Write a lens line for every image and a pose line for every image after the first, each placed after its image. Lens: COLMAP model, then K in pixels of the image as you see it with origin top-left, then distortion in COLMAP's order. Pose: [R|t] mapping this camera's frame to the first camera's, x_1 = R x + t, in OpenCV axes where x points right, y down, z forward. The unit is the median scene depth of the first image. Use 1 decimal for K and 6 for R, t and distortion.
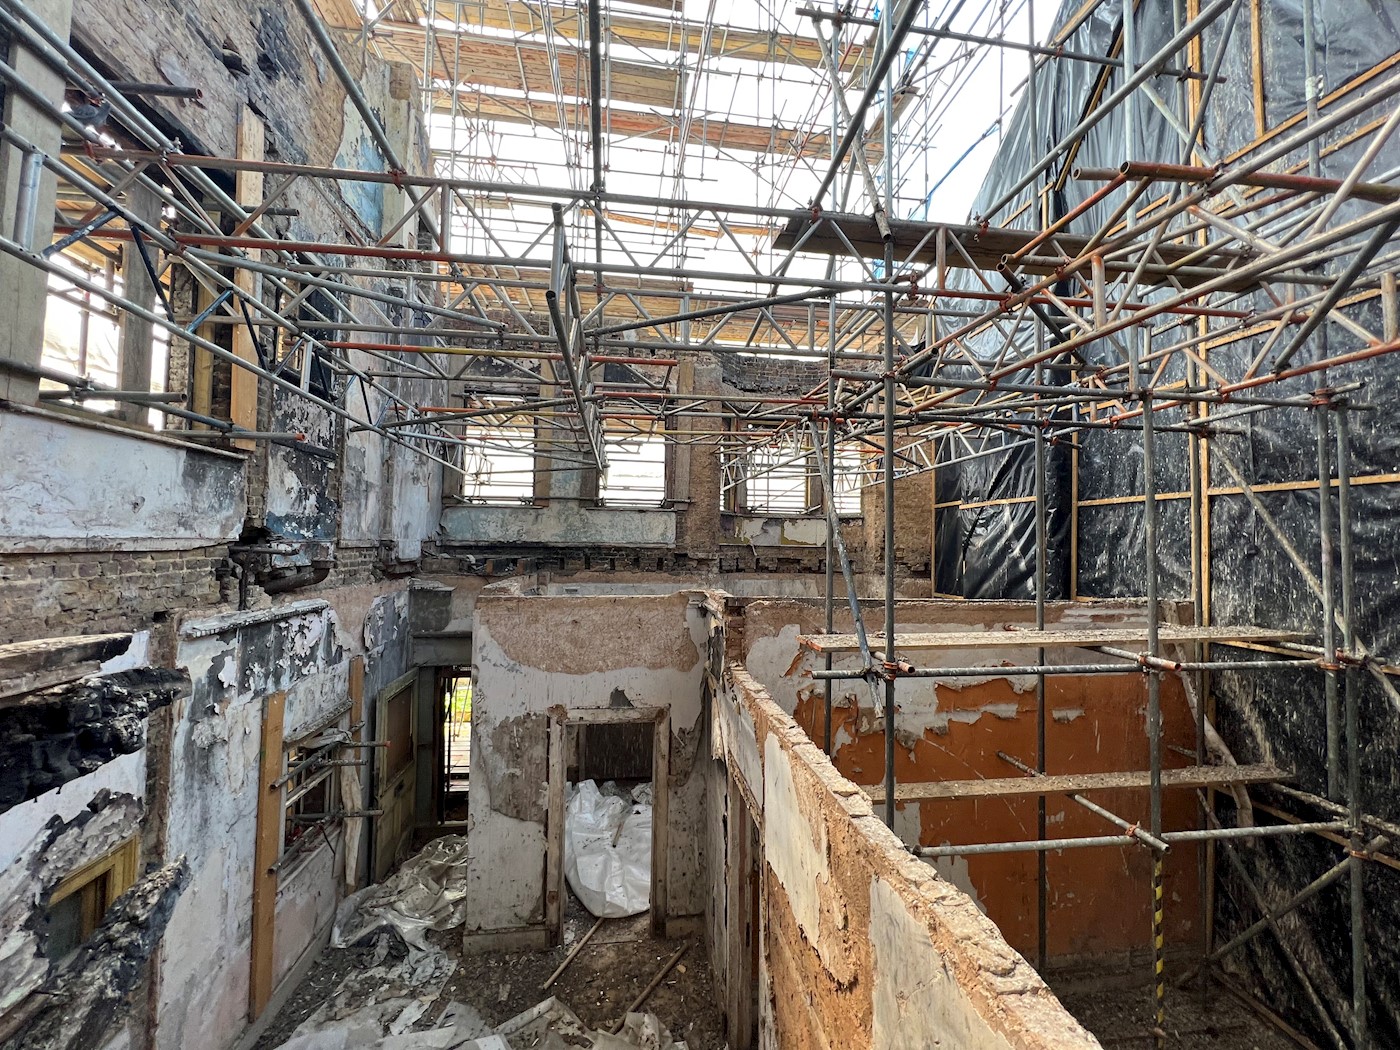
lens RADIAL K [[560.8, 0, 694.7], [0, 560.8, 522.6], [0, 0, 1]] dist [-0.001455, 0.000292]
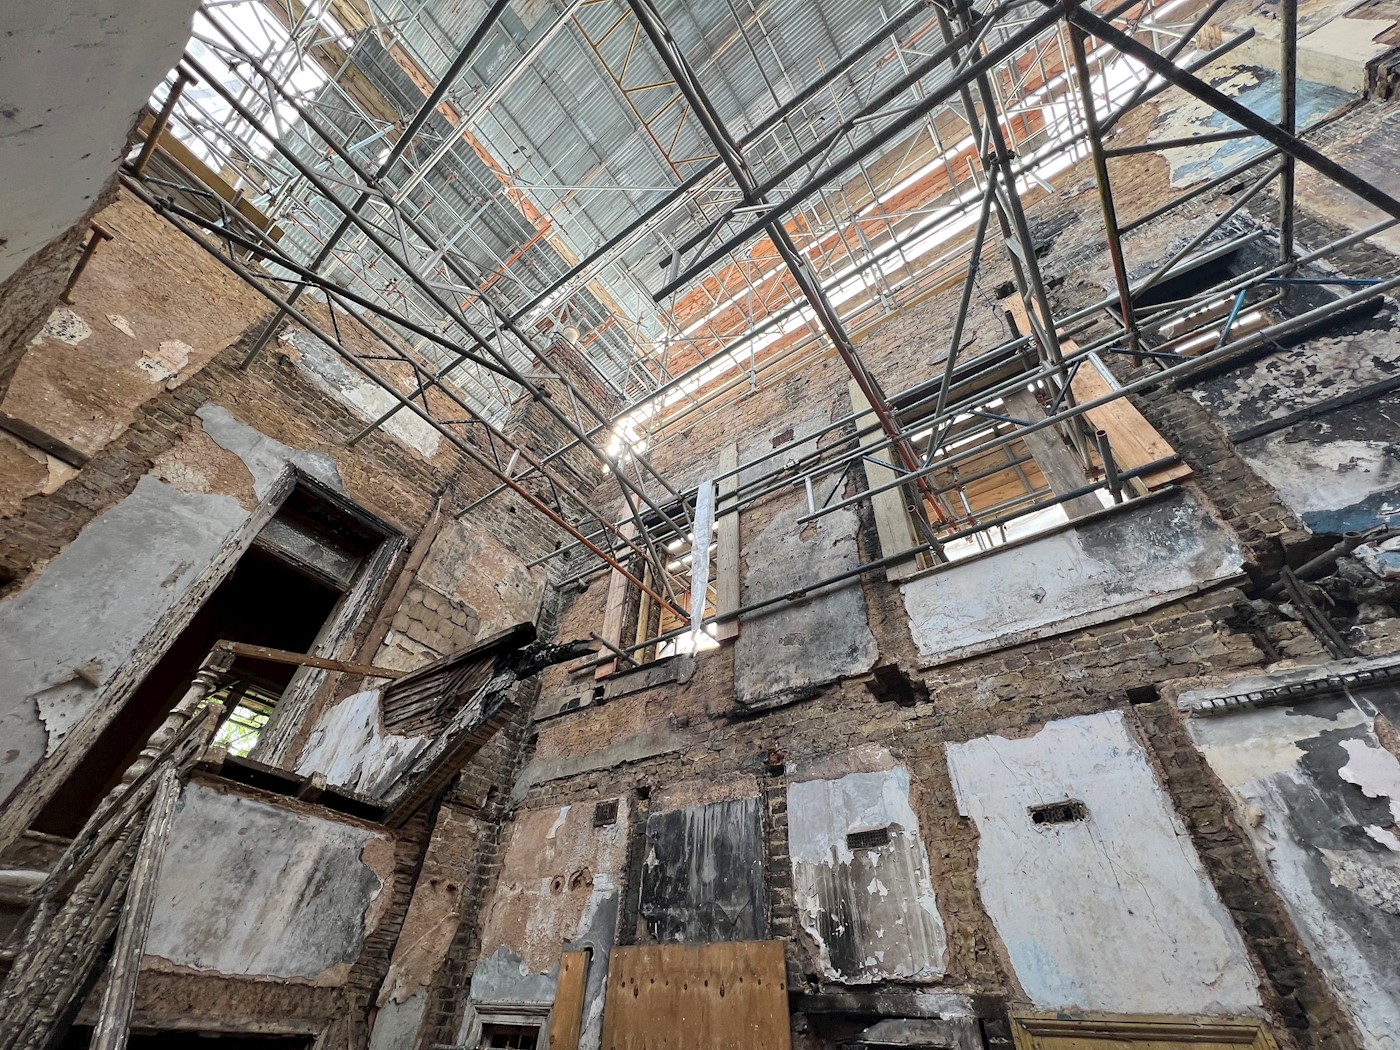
lens RADIAL K [[559.7, 0, 694.1], [0, 559.7, 523.0], [0, 0, 1]] dist [-0.001332, 0.000046]
pose [[-0.692032, -0.531456, -0.488514, 0.015030], [-0.038407, 0.702886, -0.710265, 0.502547], [0.720845, -0.472764, -0.506831, 0.898685]]
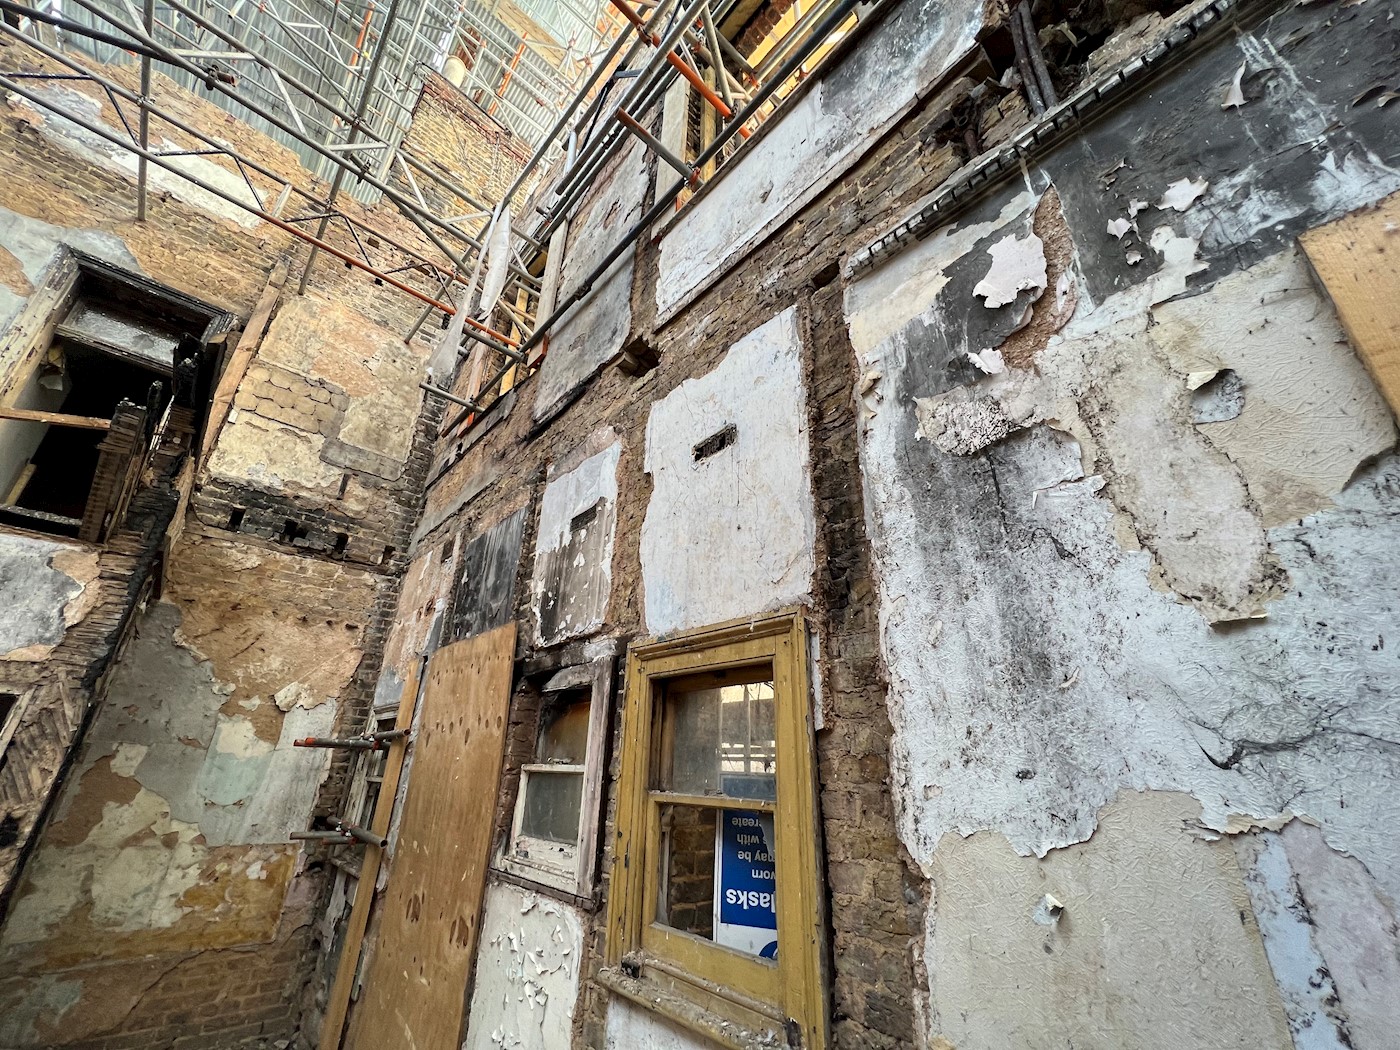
lens RADIAL K [[559.7, 0, 694.2], [0, 559.7, 522.9], [0, 0, 1]] dist [-0.001332, 0.000046]
pose [[-0.825571, -0.268721, -0.496207, -0.522475], [-0.023586, 0.894998, -0.445445, 0.568602], [0.563805, -0.356043, -0.745223, 1.078405]]
